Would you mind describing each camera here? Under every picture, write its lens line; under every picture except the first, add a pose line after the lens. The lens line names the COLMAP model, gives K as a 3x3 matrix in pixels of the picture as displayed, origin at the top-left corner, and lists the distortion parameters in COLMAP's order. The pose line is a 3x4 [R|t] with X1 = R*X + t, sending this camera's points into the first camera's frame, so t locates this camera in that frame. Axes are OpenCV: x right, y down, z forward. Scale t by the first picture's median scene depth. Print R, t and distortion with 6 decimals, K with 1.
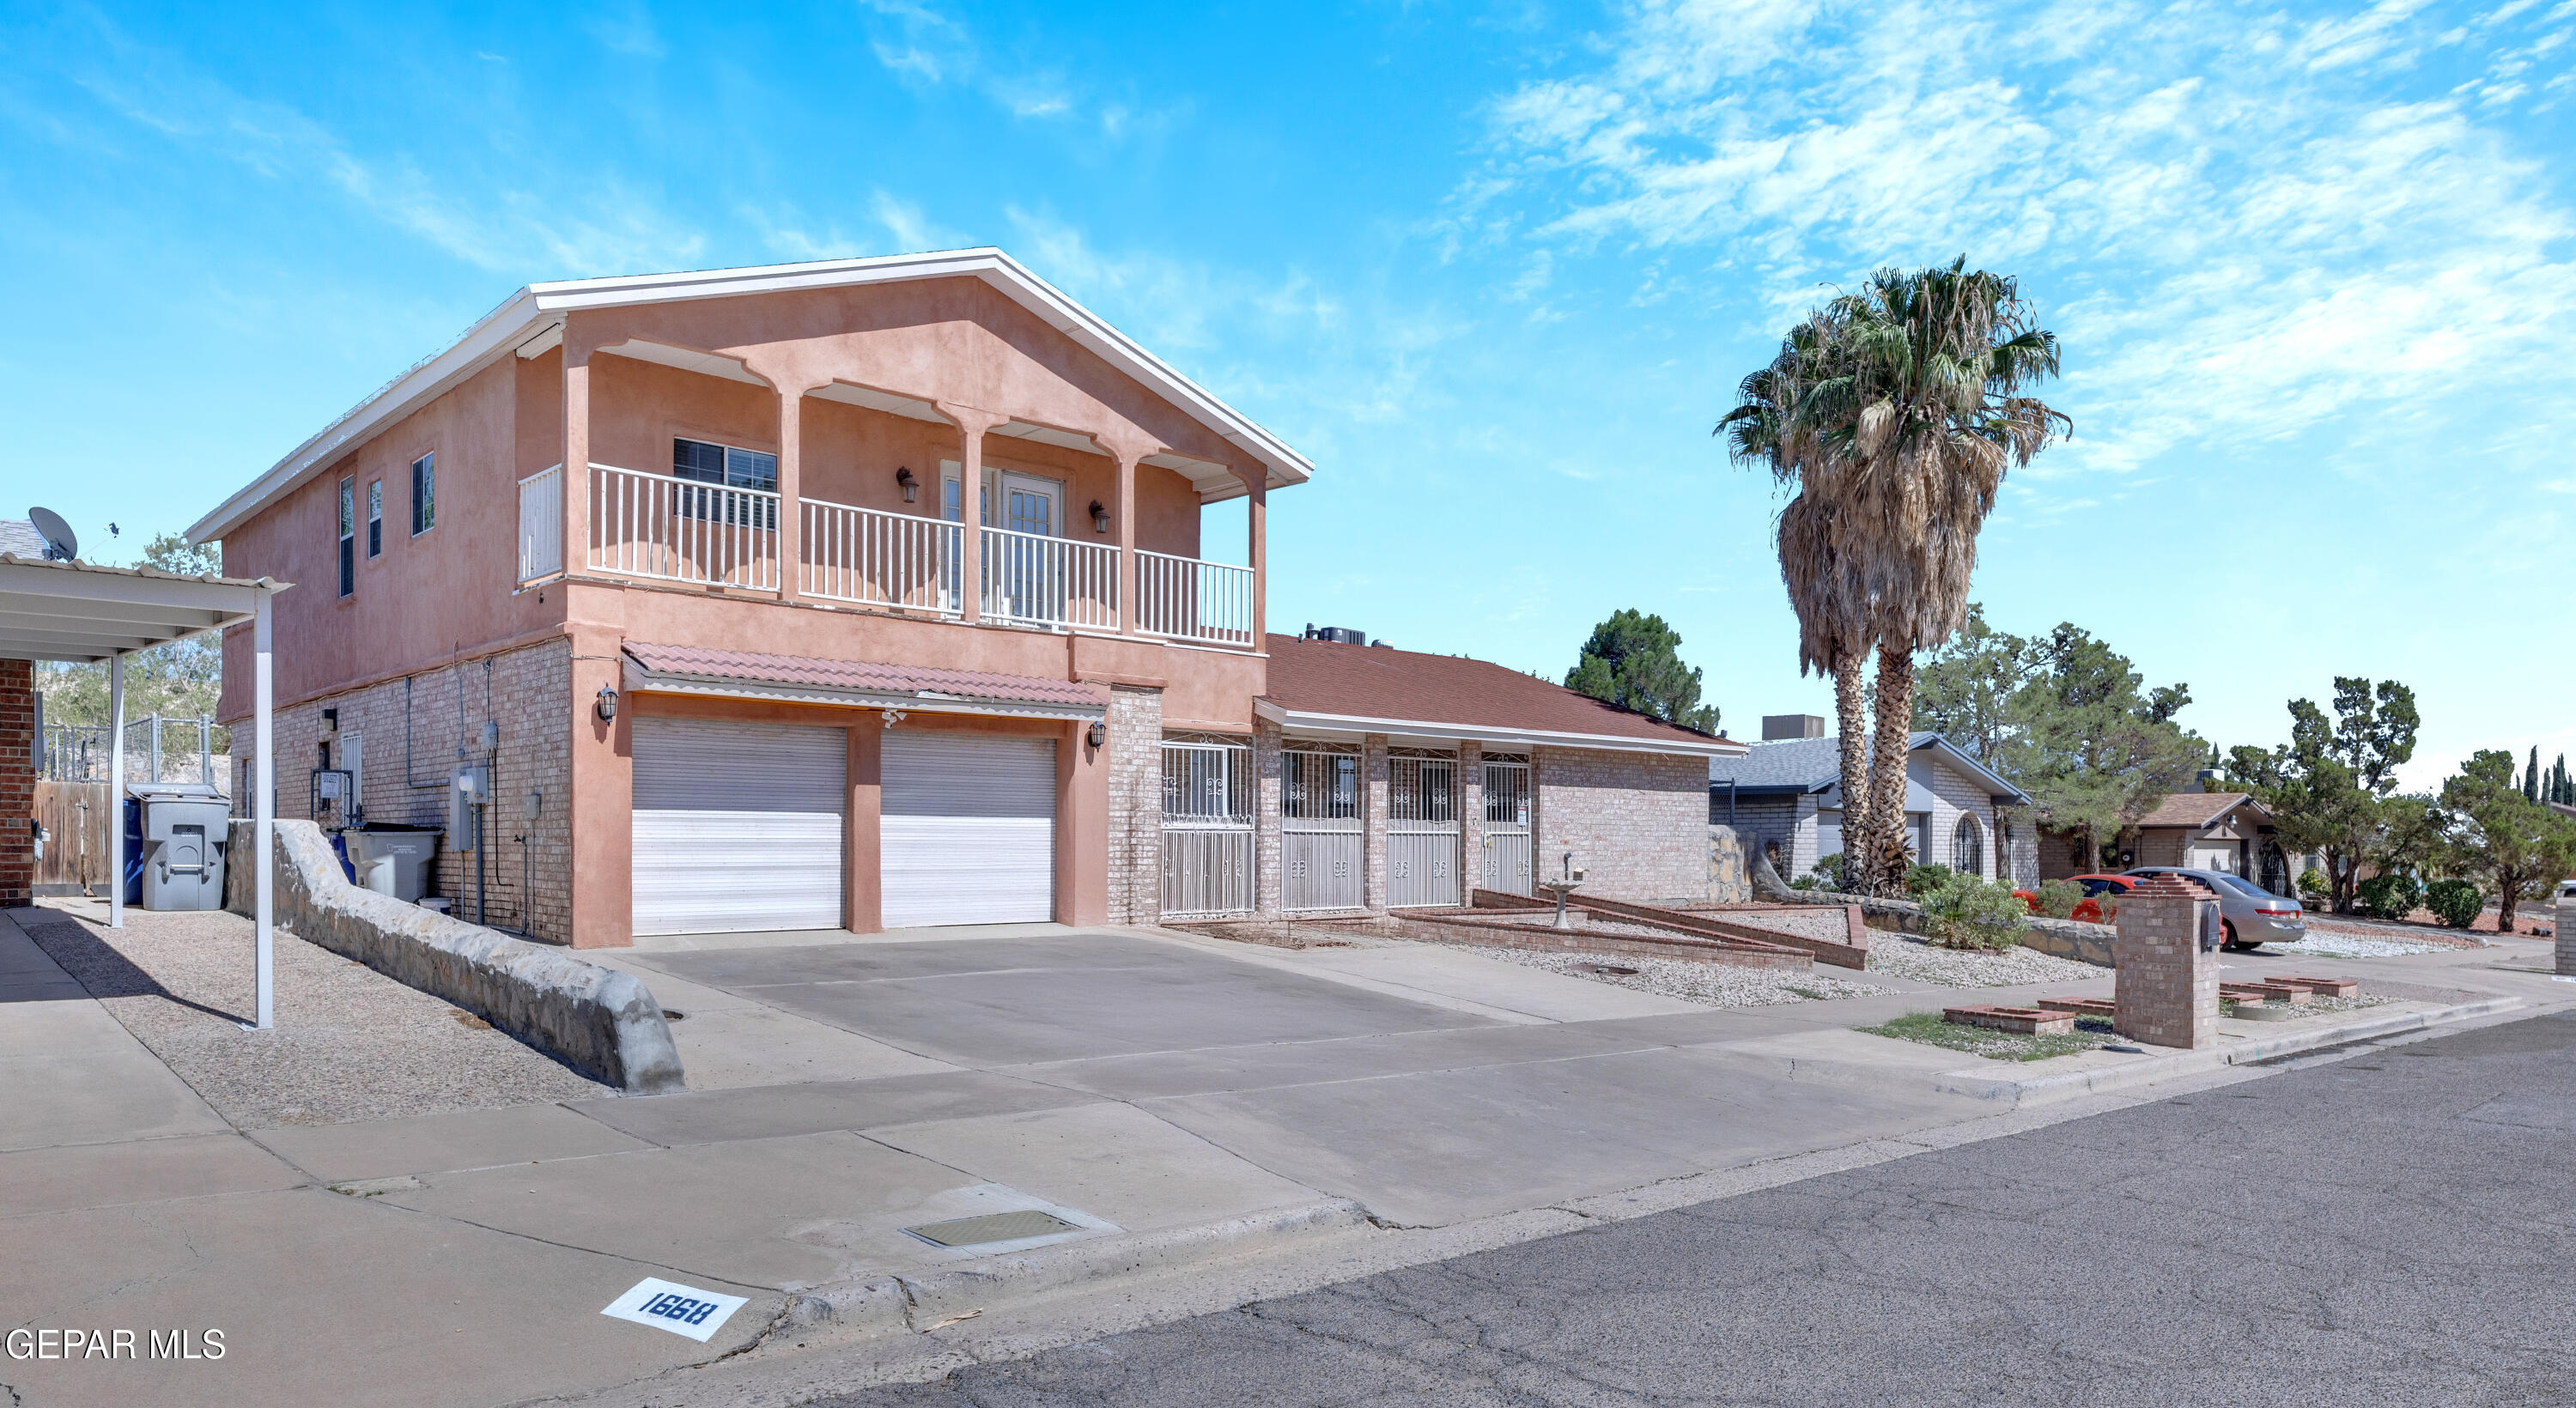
lens RADIAL K [[1669.6, 0, 1278.3], [0, 1669.6, 870.9], [0, 0, 1]] dist [-0.023623, 0.001714]
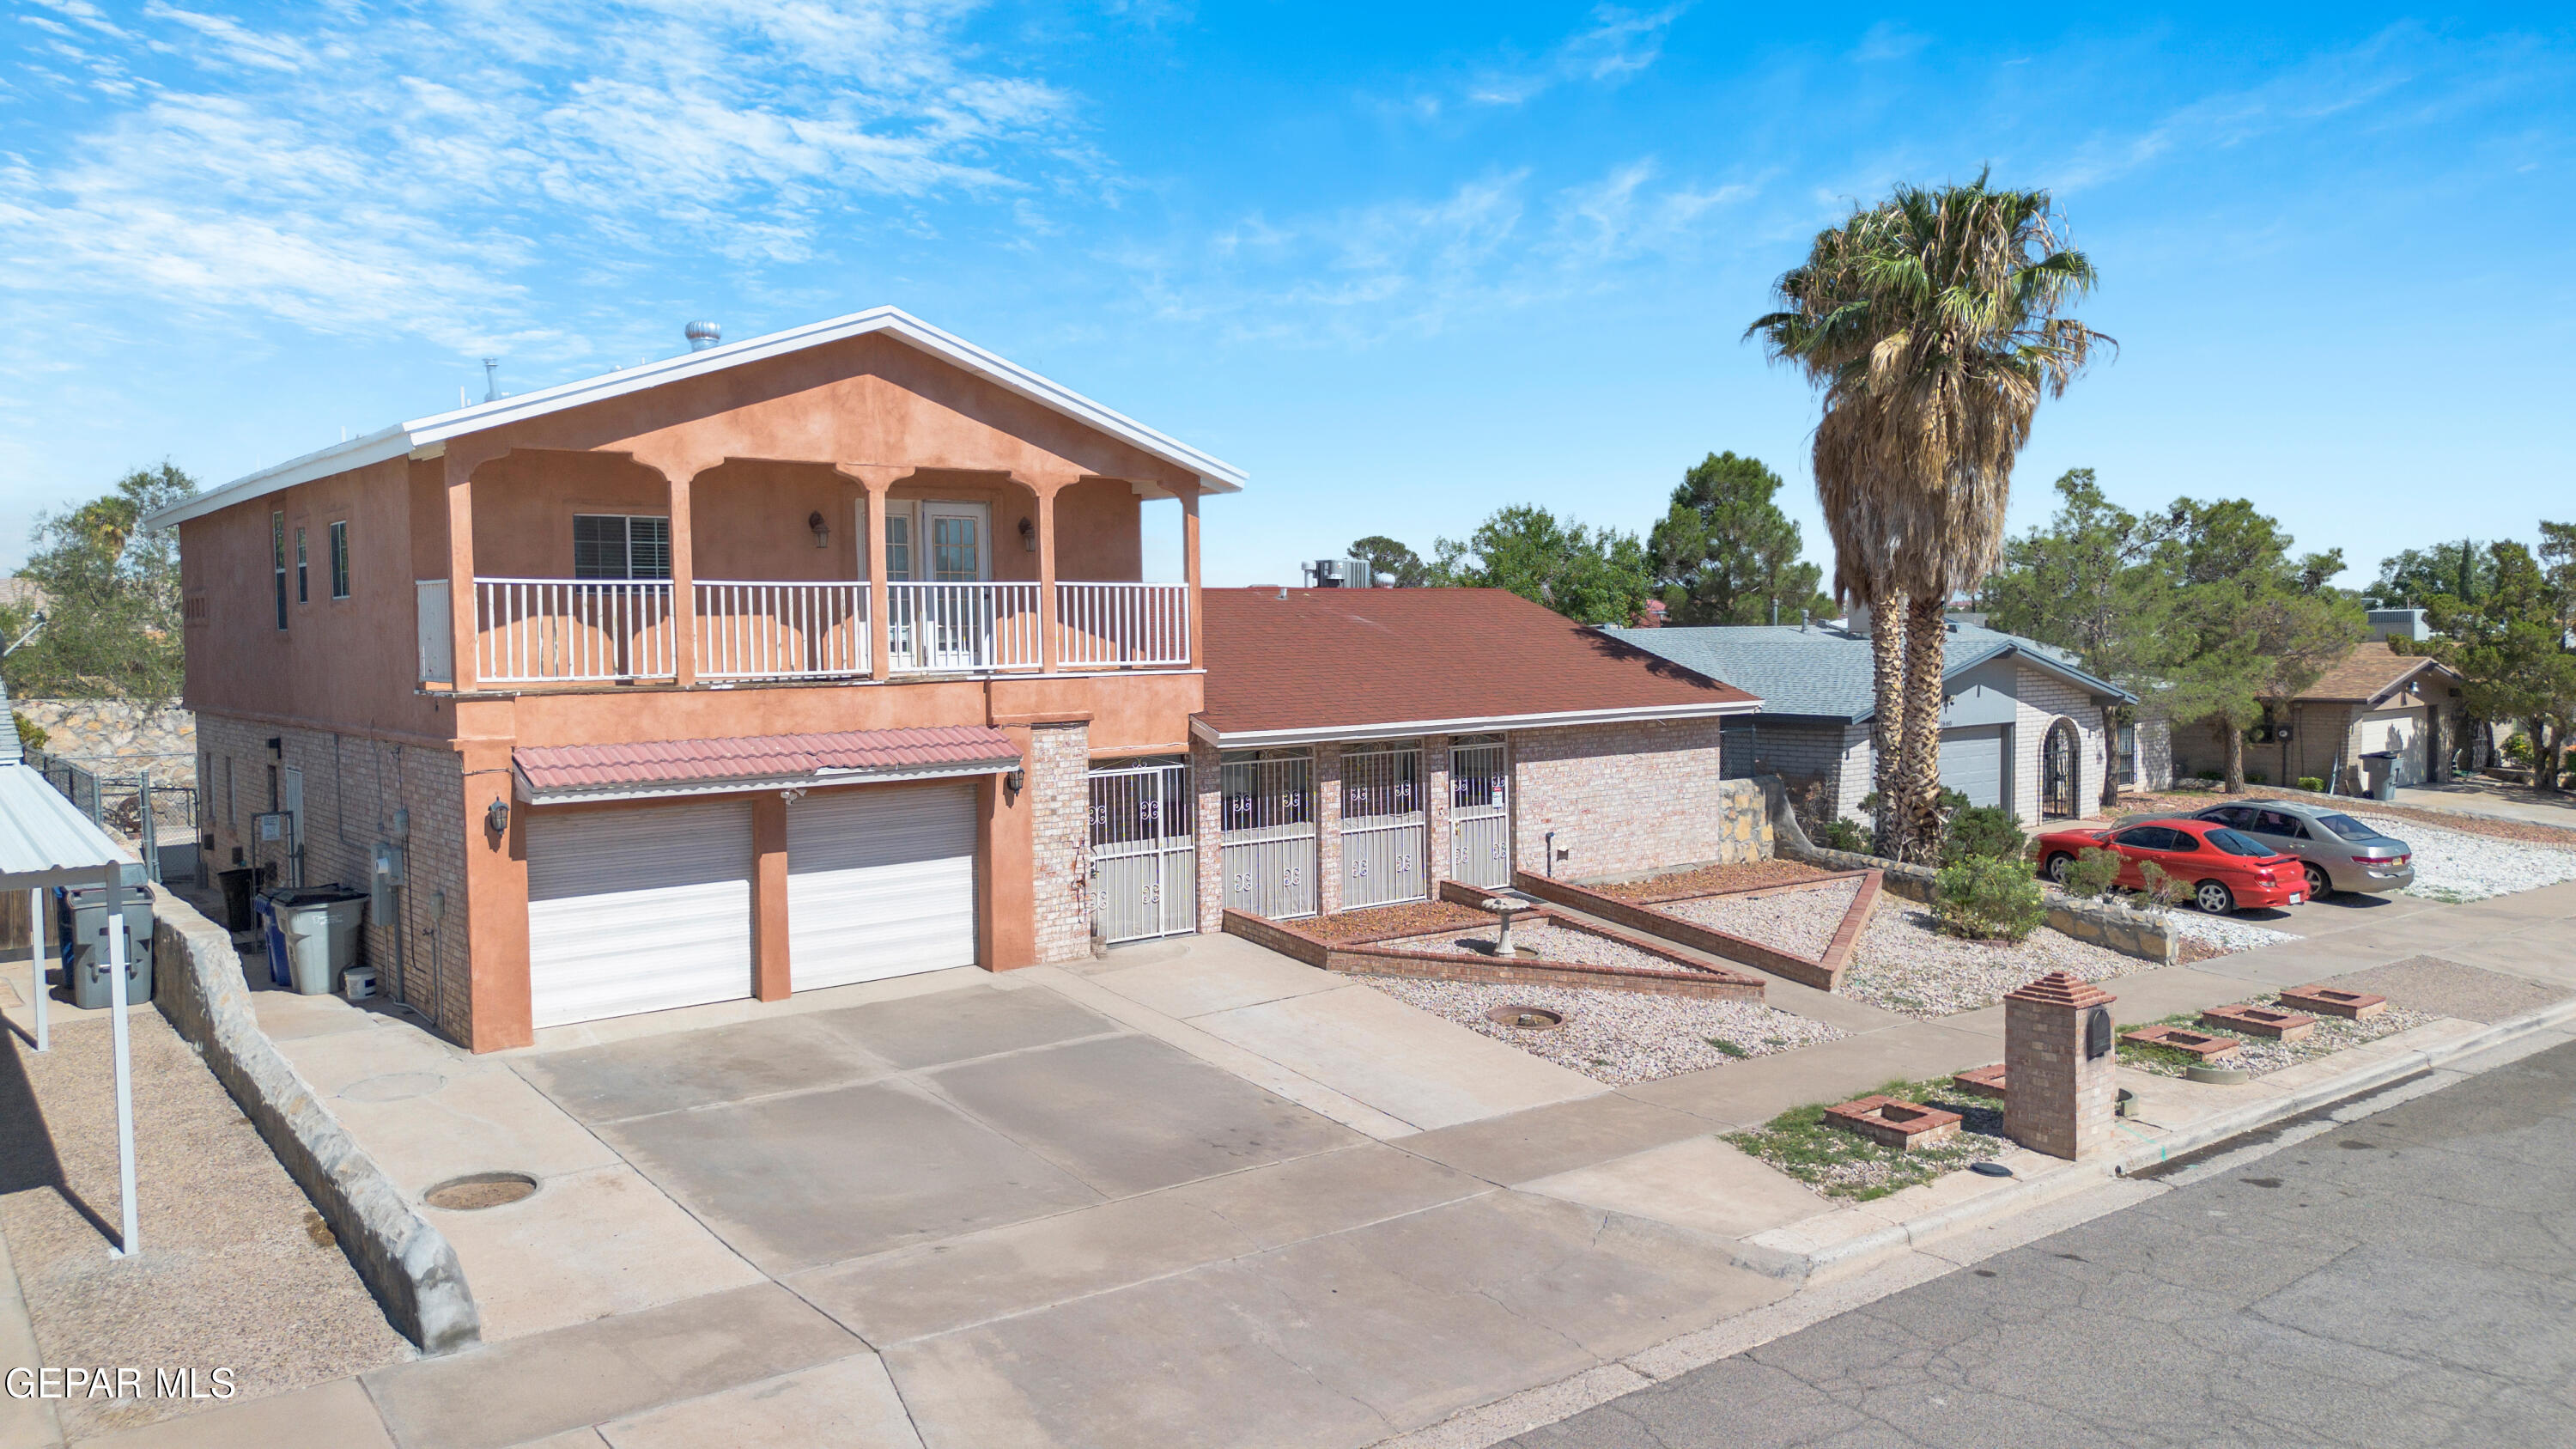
lens RADIAL K [[1856.5, 0, 1288.0], [0, 1856.5, 724.5], [0, 0, 1]] dist [0.059398, -0.097072]
pose [[0.997116, -0.013623, -0.074664, 0.135281], [0.016763, 0.998994, 0.041596, -0.155594], [0.074022, -0.042727, 0.996341, -0.091164]]
